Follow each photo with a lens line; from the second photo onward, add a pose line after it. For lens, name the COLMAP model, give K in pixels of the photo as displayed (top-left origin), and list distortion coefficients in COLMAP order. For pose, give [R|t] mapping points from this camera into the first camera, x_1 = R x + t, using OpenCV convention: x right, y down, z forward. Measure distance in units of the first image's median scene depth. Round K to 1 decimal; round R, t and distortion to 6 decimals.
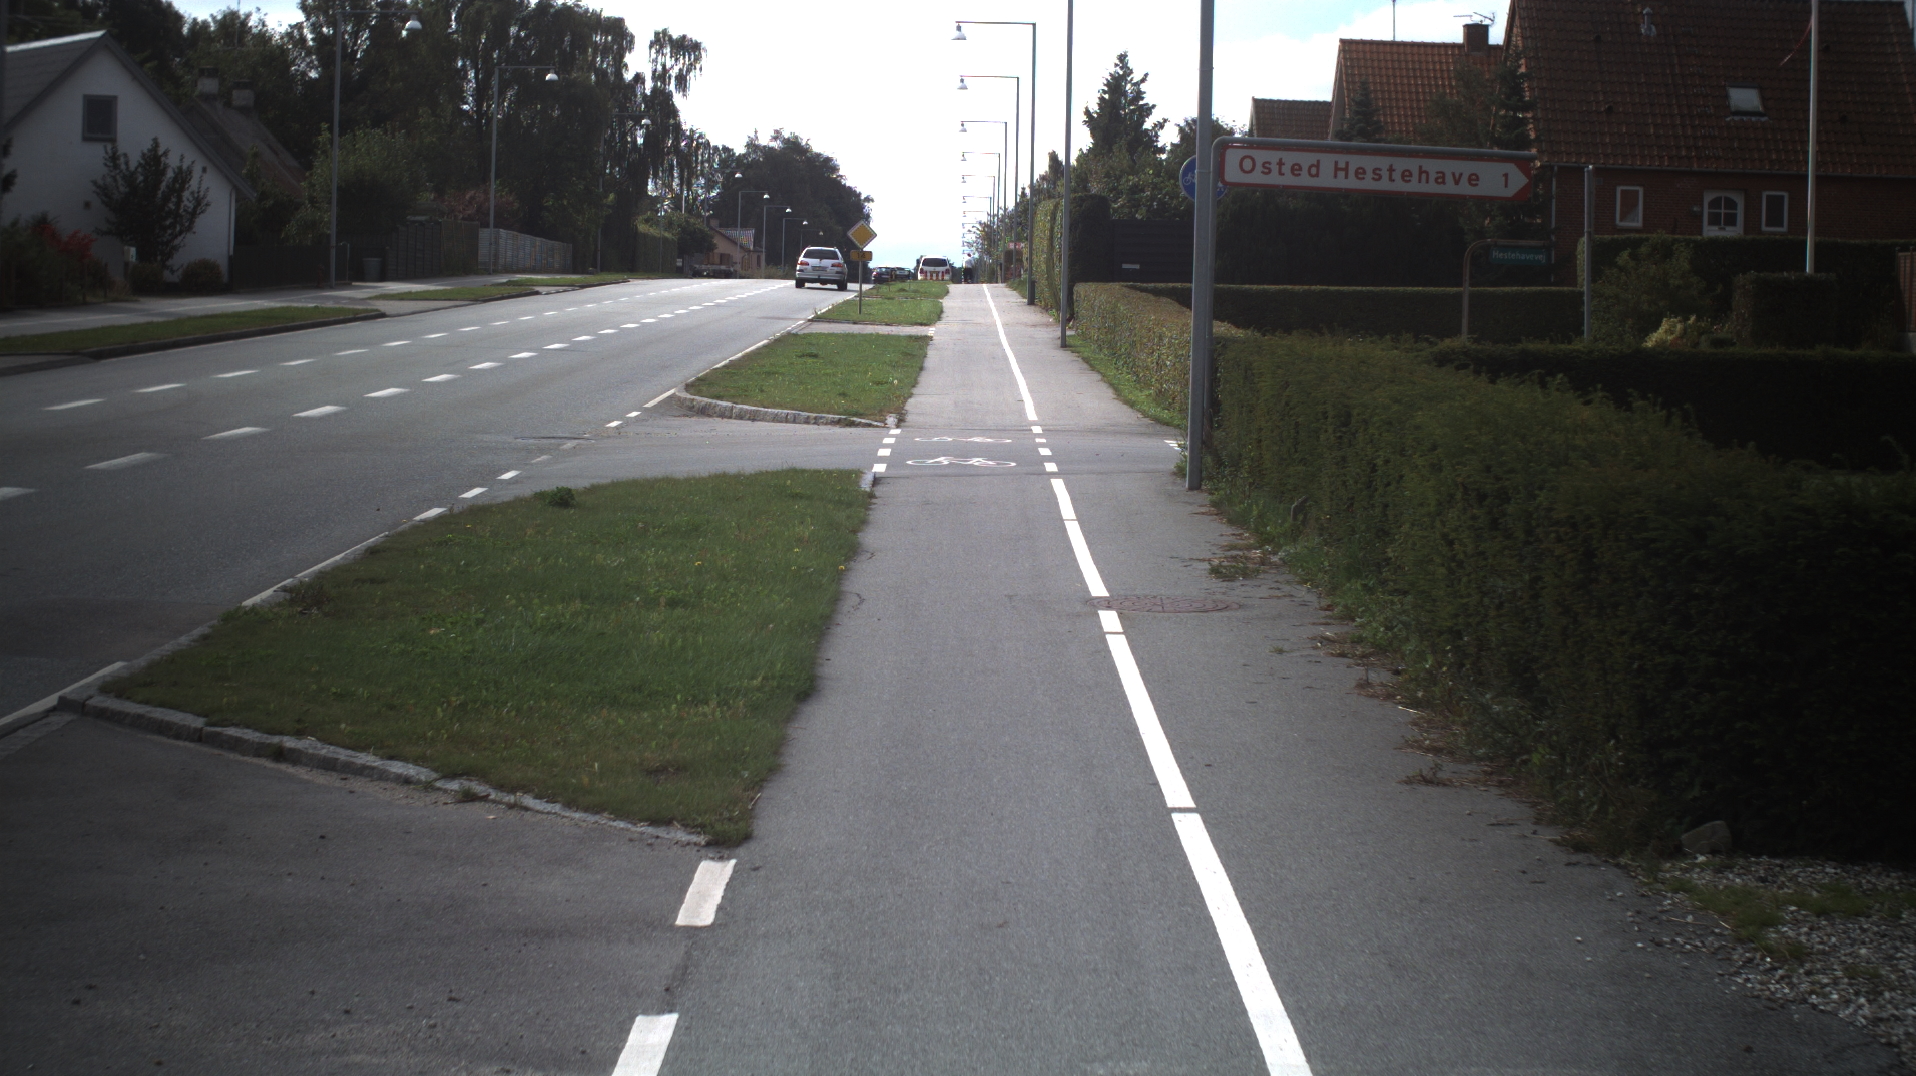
lens RADIAL K [[5857.5, 0, 975.2], [0, 5857.5, 528.4], [0, 0, 1]] dist [-0.781447, 0.000000]
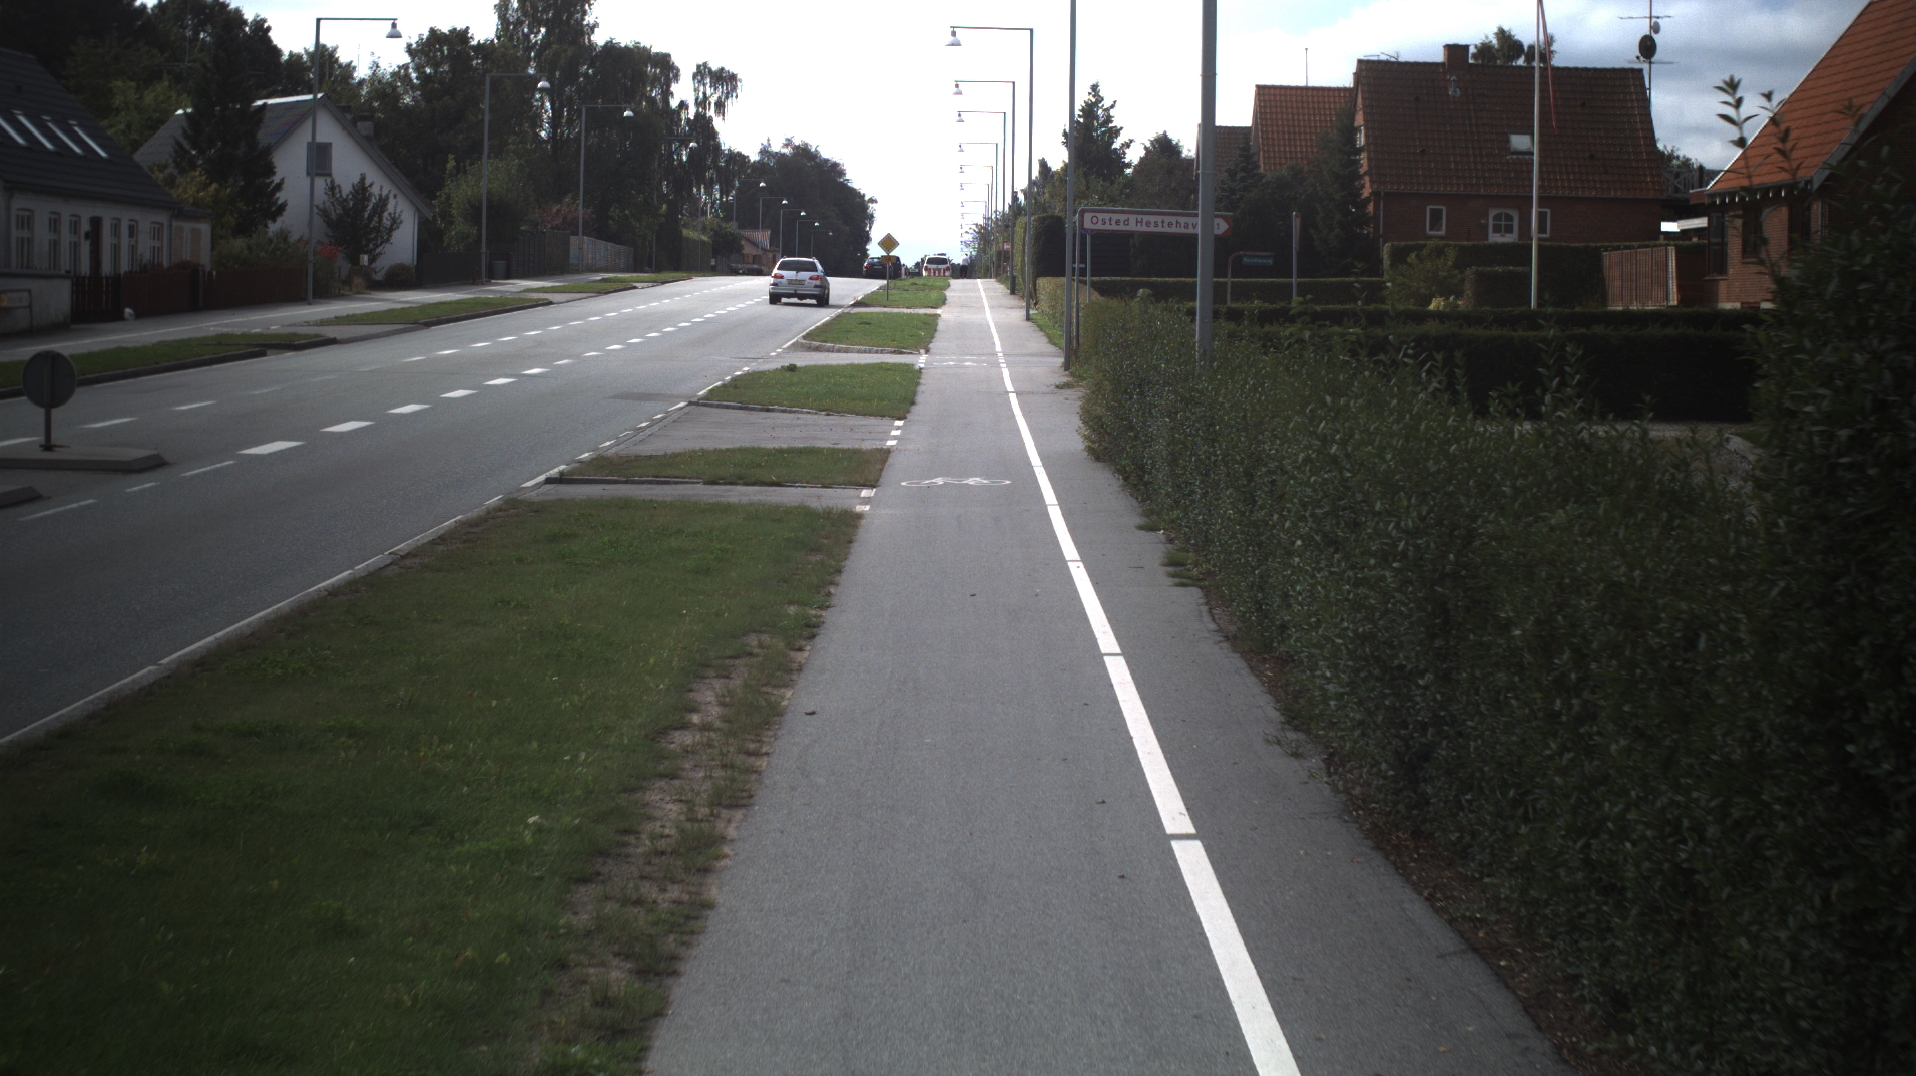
lens RADIAL K [[6037.4, 0, 959.2], [0, 6037.4, 543.6], [0, 0, 1]] dist [-0.786206, 0.000000]
pose [[0.999981, -0.005502, -0.002669, 0.001114], [0.005507, 0.999983, 0.001916, 0.019187], [0.002658, -0.001930, 0.999995, -0.452010]]
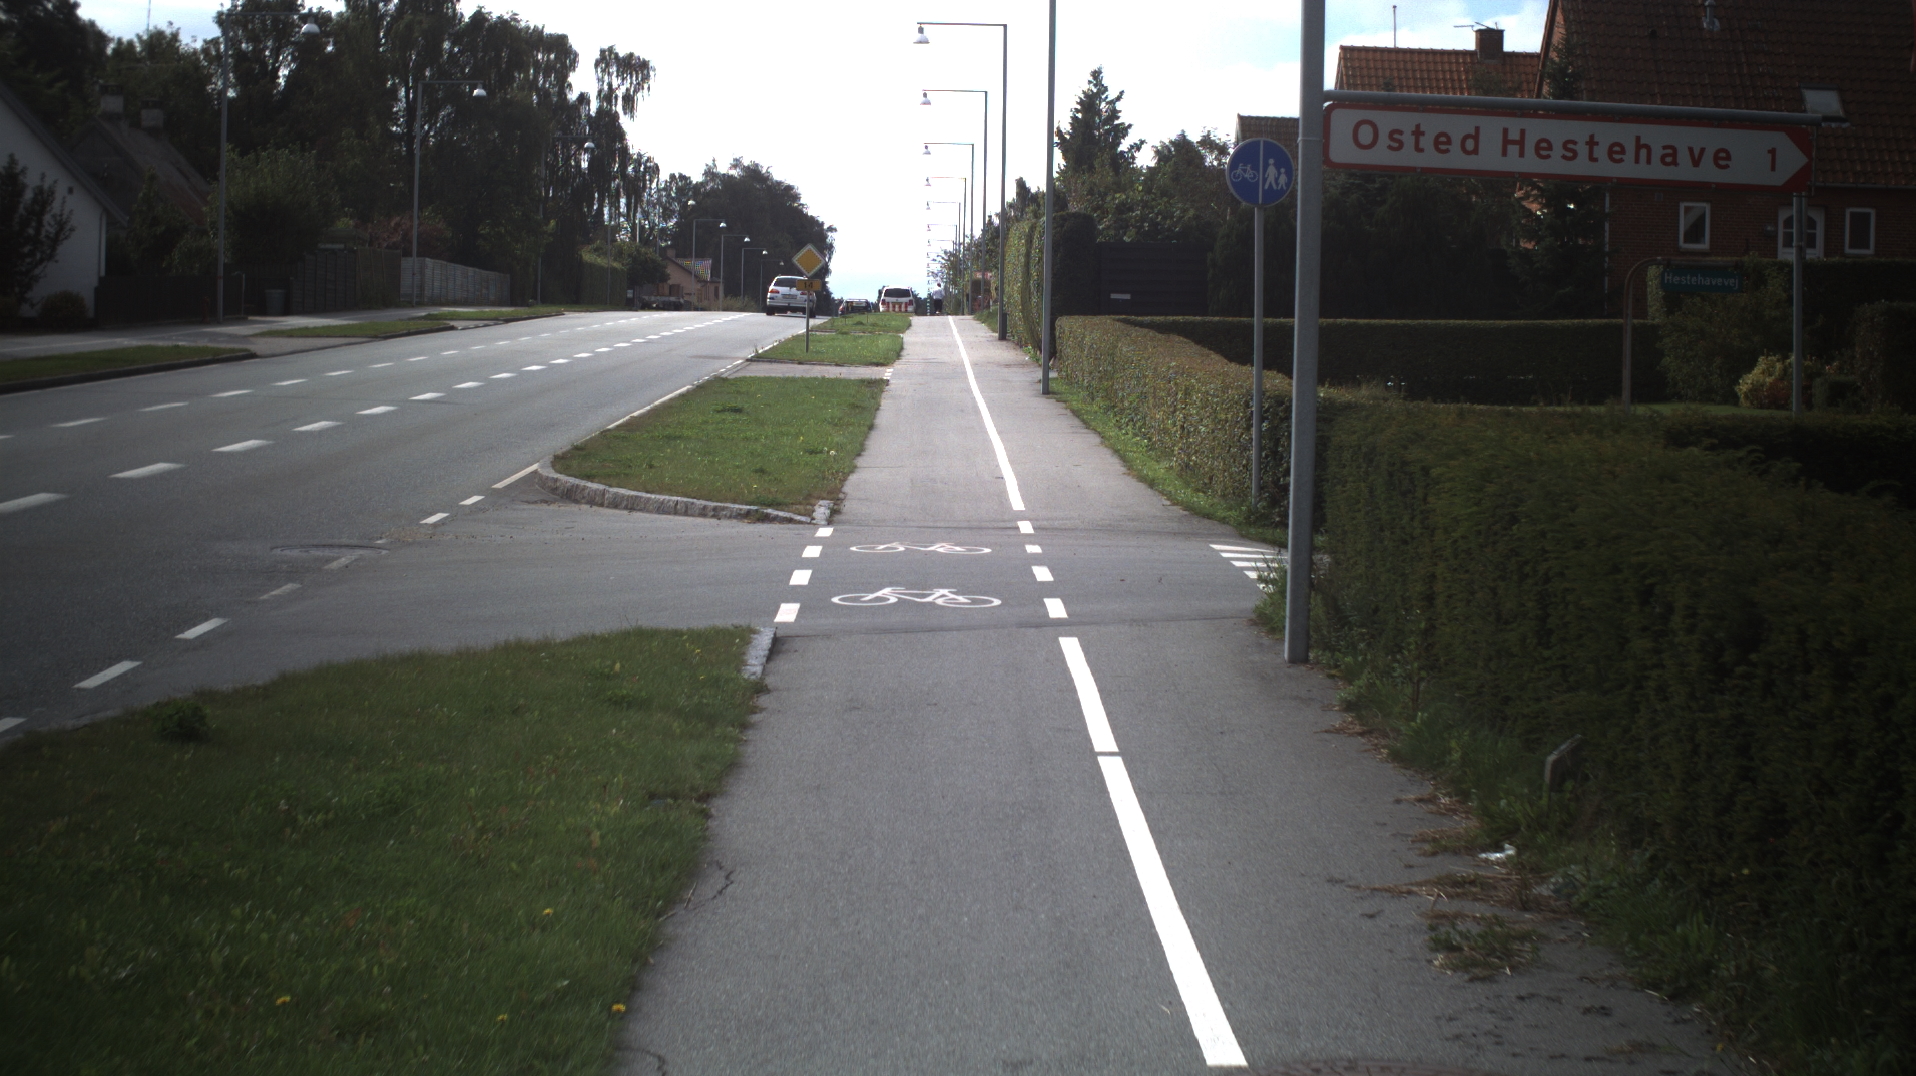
lens RADIAL K [[5857.5, 0, 940.8], [0, 5857.5, 529.3], [0, 0, 1]] dist [-0.781447, 0.000000]
pose [[0.999997, -0.002637, -0.000044, 0.000144], [0.002637, 0.999983, -0.005150, -0.005940], [0.000058, 0.005150, 0.999987, 0.133580]]
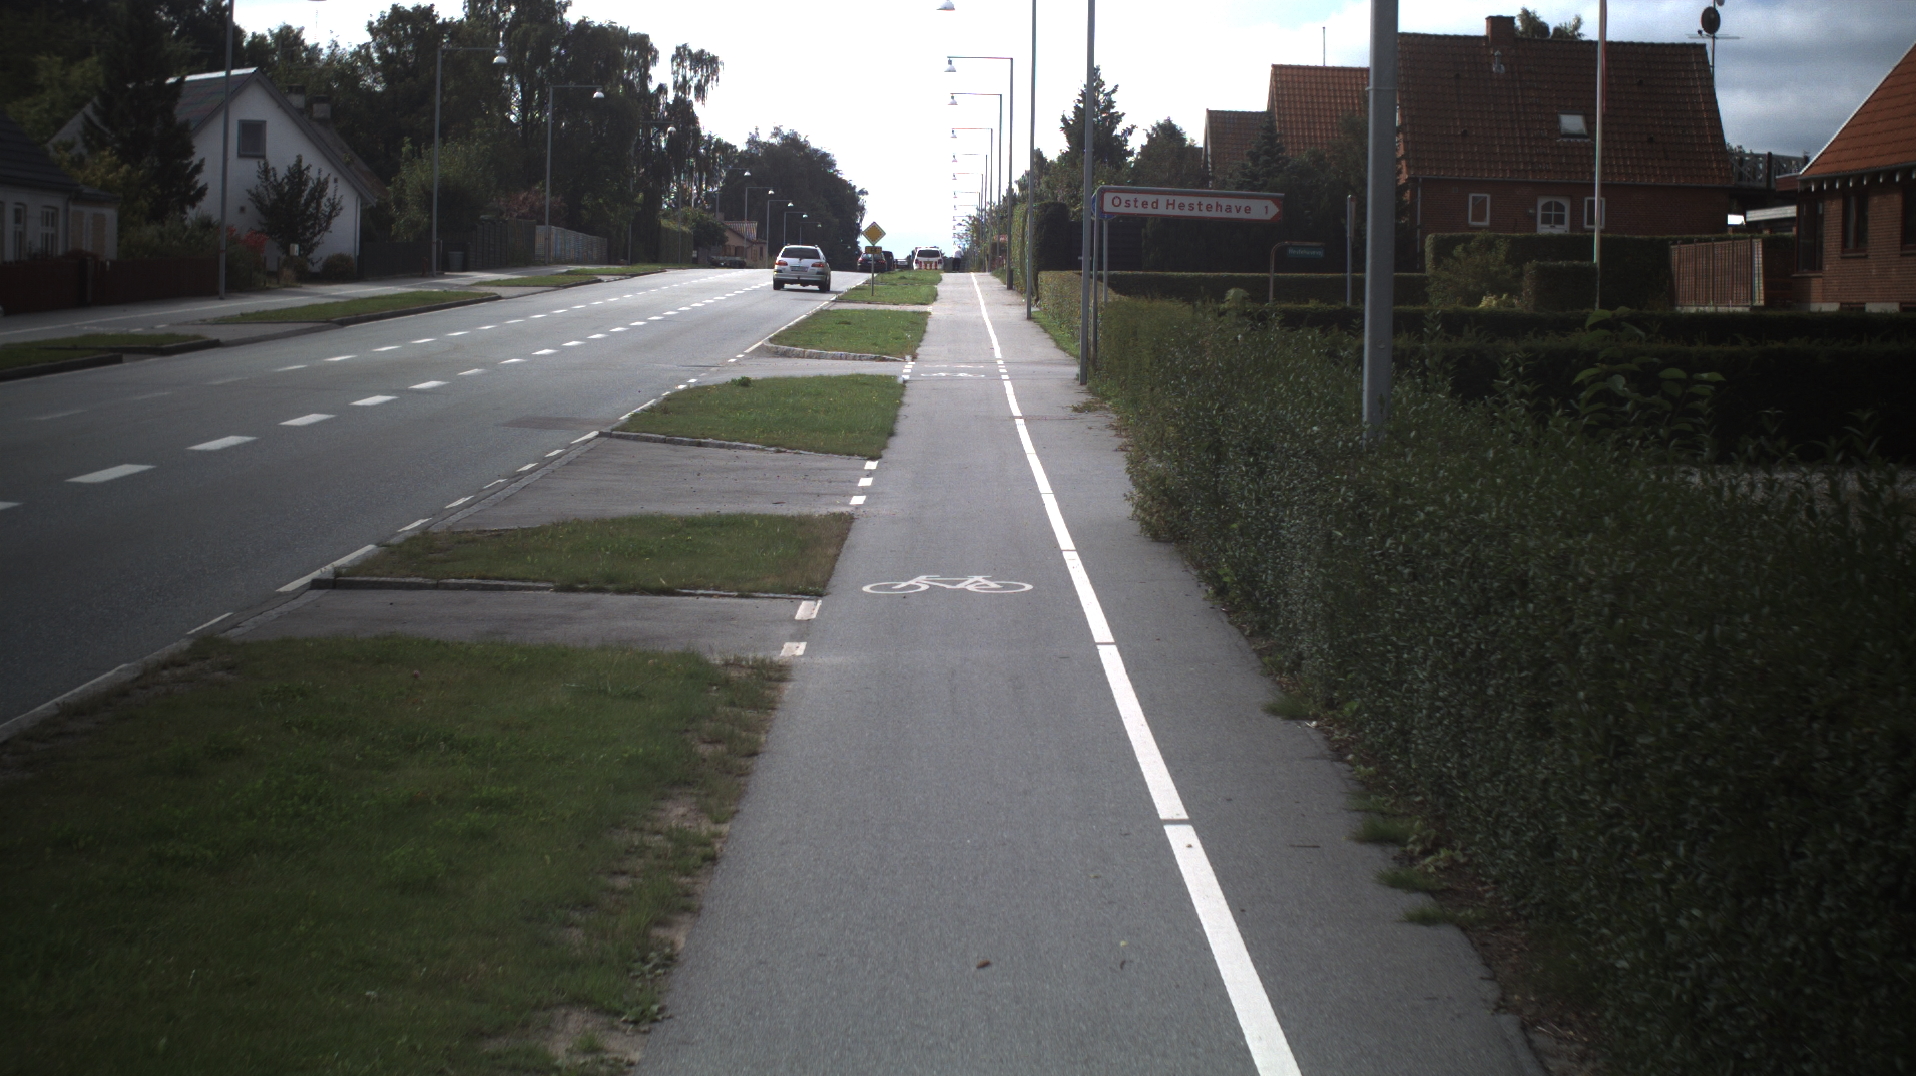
lens RADIAL K [[5857.5, 0, 968.6], [0, 5857.5, 538.0], [0, 0, 1]] dist [-0.781447, 0.000000]
pose [[0.999997, -0.002226, 0.000349, 0.000590], [0.002225, 0.999992, 0.003439, 0.011505], [-0.000357, -0.003438, 0.999994, -0.268425]]
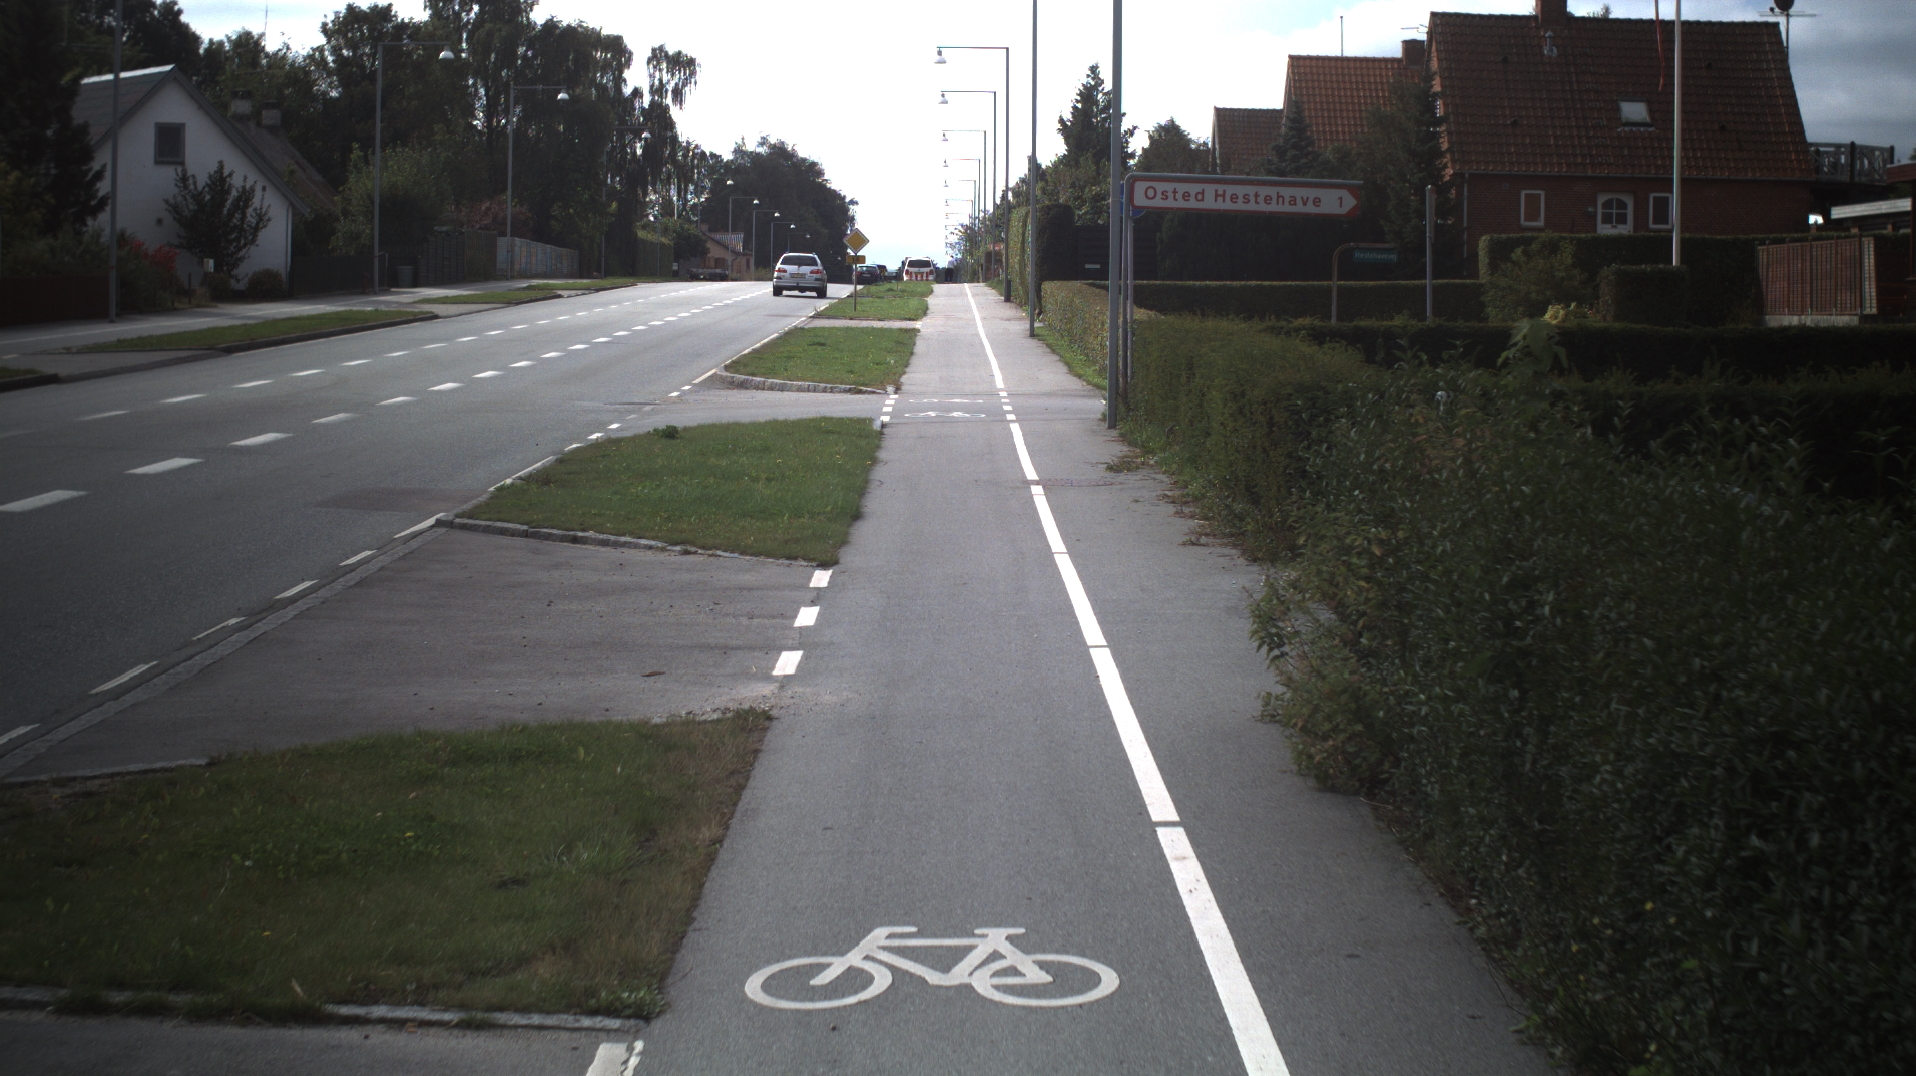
lens RADIAL K [[5857.5, 0, 951.2], [0, 5857.5, 532.2], [0, 0, 1]] dist [-0.781447, 0.000000]
pose [[0.999931, -0.011572, -0.001807, 0.000475], [0.011573, 0.999933, 0.000626, 0.005741], [0.001800, -0.000647, 0.999998, -0.134370]]
